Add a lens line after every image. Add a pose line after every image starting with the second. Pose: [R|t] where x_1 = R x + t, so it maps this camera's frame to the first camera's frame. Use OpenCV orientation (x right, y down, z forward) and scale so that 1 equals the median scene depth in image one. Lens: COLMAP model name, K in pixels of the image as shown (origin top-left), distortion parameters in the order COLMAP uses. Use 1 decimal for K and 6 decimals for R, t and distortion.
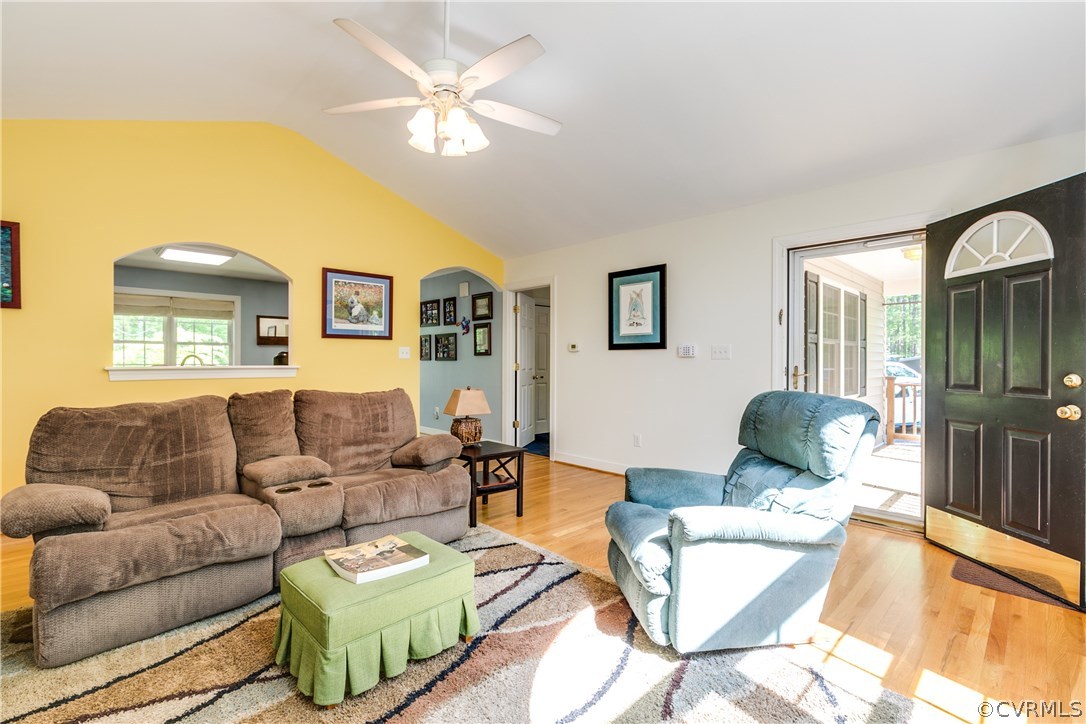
lens RADIAL K [[489.2, 0, 550.9], [0, 489.2, 363.2], [0, 0, 1]] dist [0.002678, -0.001421]
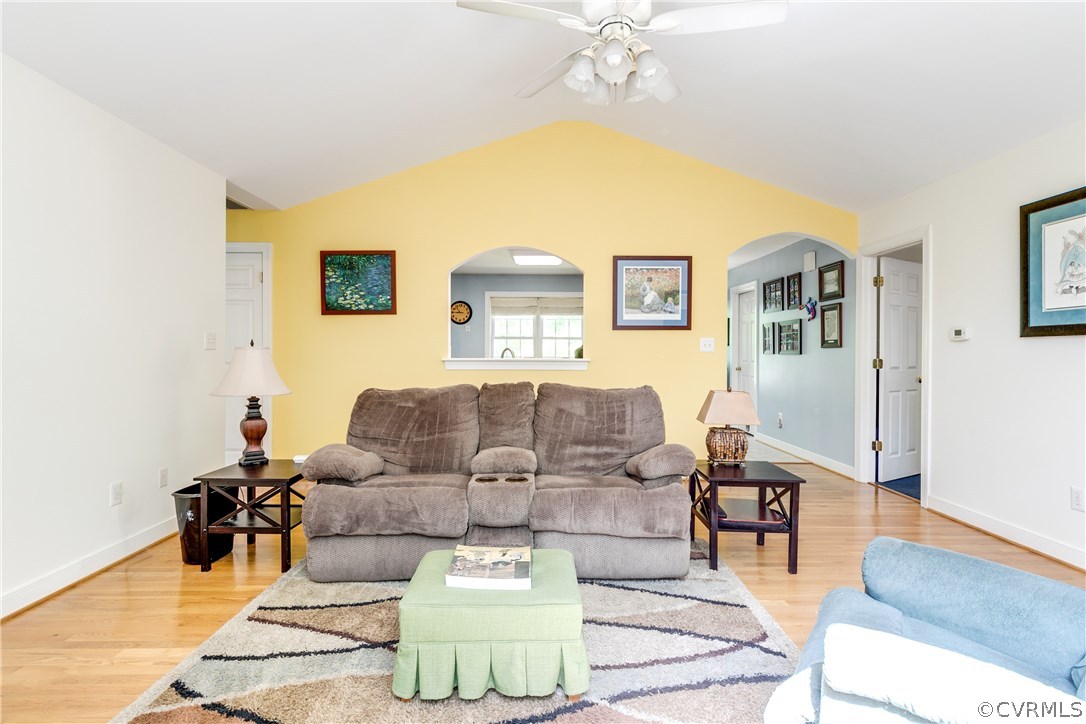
lens RADIAL K [[553.4, 0, 544.9], [0, 553.4, 356.6], [0, 0, 1]] dist [-0.000225, -0.001192]
pose [[0.717713, 0.005950, -0.696314, 0.294072], [-0.007348, 0.999973, 0.000970, 0.000177], [0.696300, 0.004420, 0.717737, 0.212561]]
